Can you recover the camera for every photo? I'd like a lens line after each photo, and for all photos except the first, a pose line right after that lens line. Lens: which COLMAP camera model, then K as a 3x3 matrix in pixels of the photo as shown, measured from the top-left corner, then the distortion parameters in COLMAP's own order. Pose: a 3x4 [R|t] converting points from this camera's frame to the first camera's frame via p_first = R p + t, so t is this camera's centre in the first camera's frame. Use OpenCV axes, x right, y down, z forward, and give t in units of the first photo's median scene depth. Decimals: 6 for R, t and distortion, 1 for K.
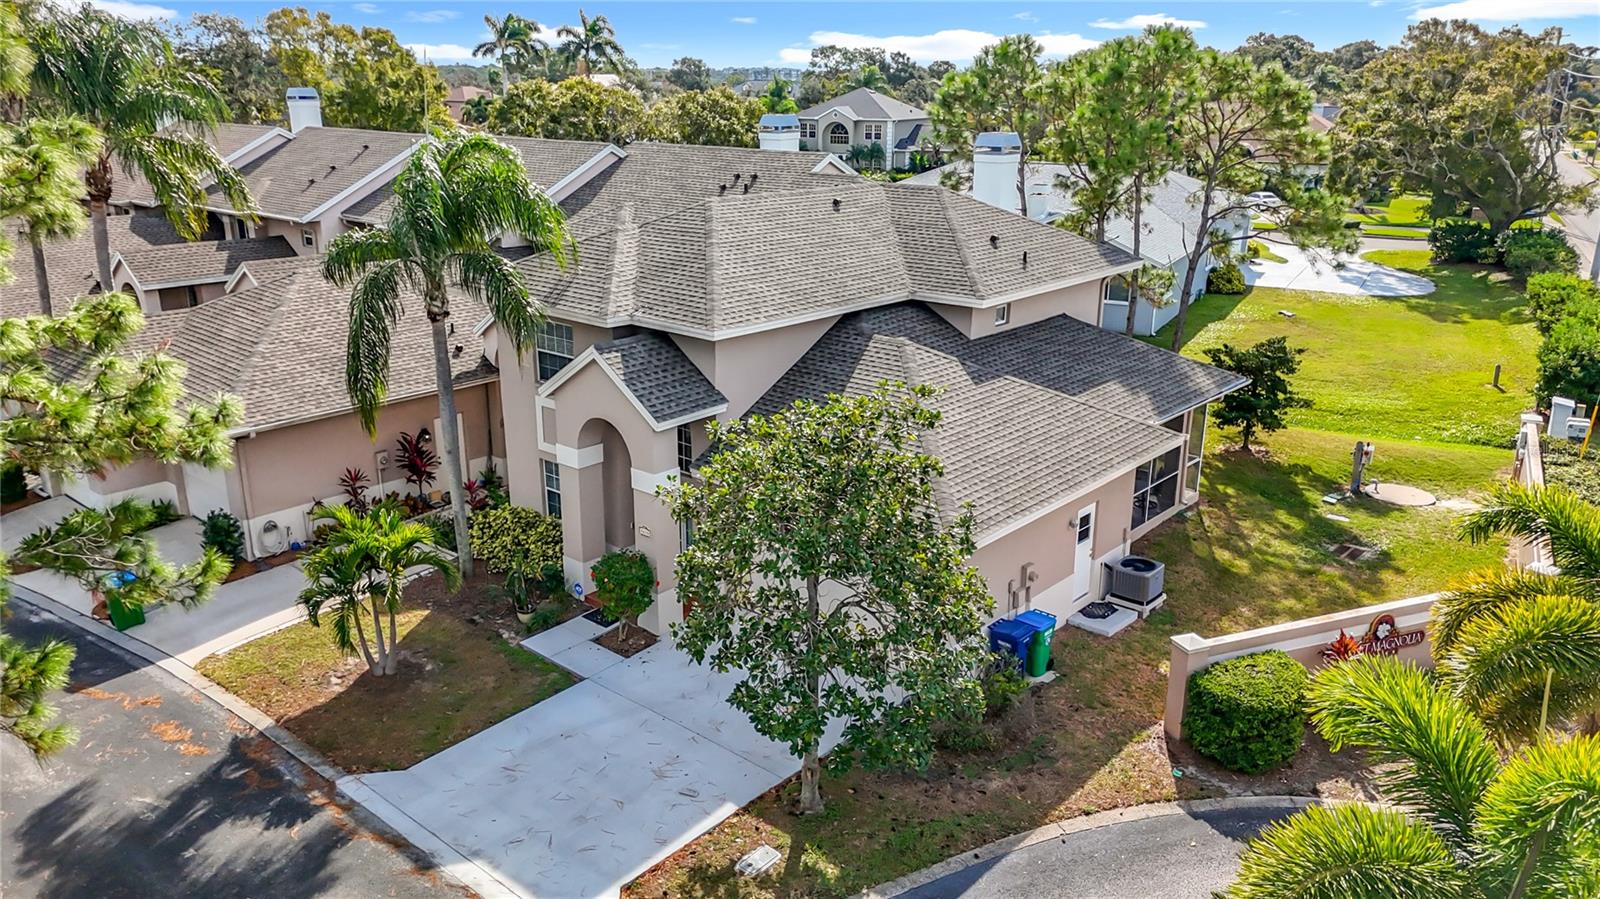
lens RADIAL K [[1125.6, 0, 800.0], [0, 1125.6, 449.5], [0, 0, 1]] dist [0.002403, 0.000473]
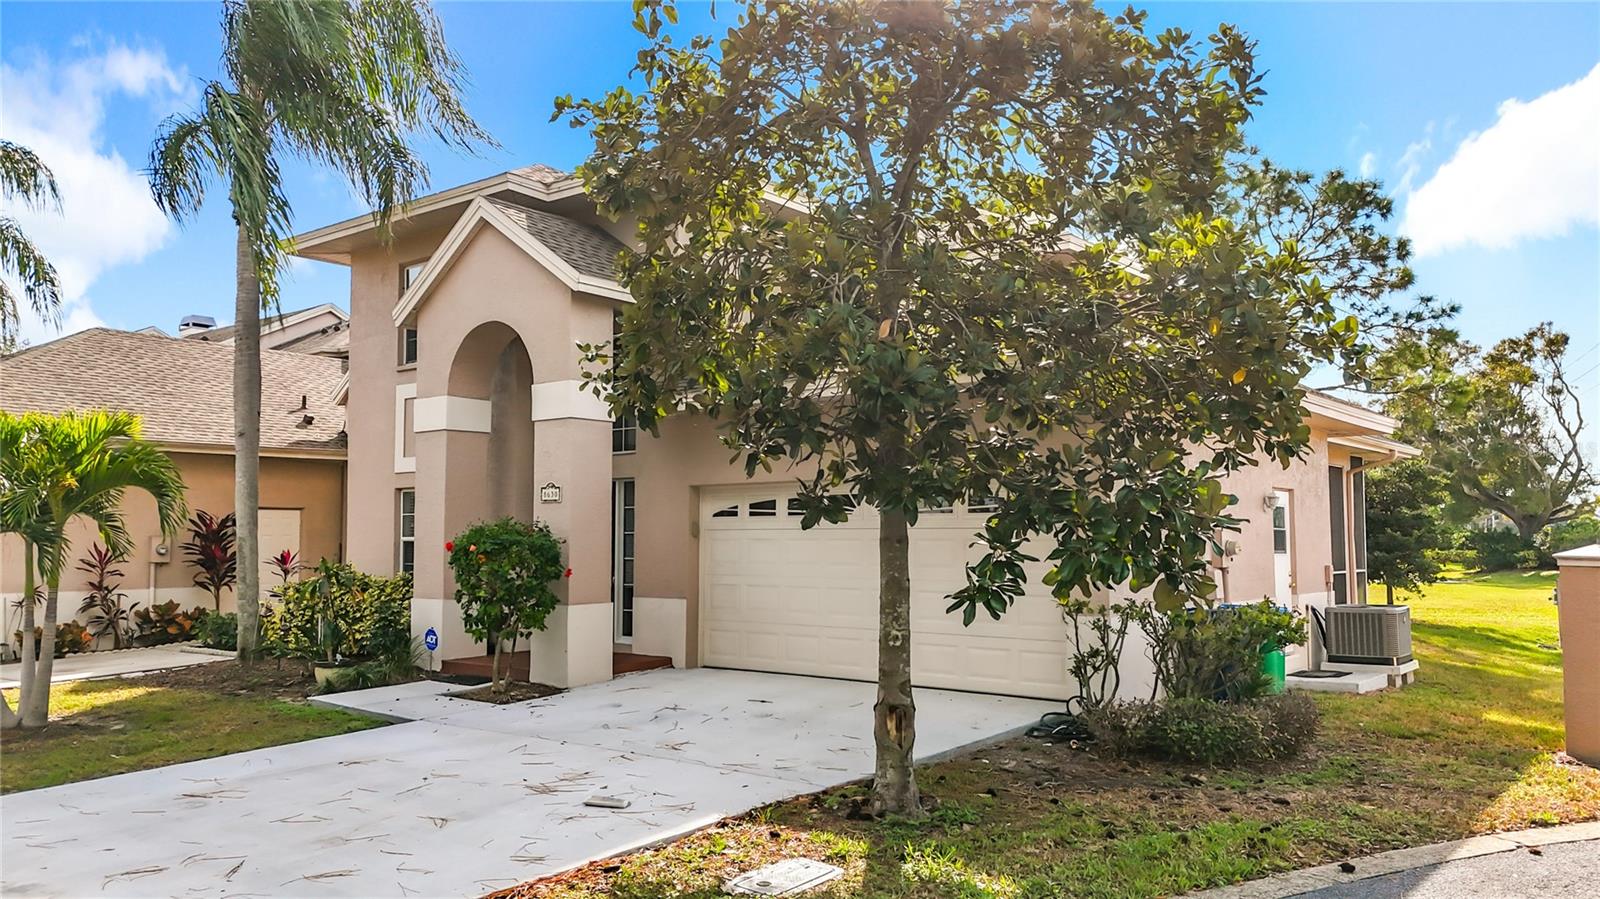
lens RADIAL K [[1176.6, 0, 800.0], [0, 1176.6, 449.5], [0, 0, 1]] dist [0.000135, 0.001261]
pose [[0.999091, 0.000295, 0.042636, -0.035893], [0.014969, 0.933893, -0.357239, 0.267102], [-0.039923, 0.357552, 0.933039, 0.421551]]
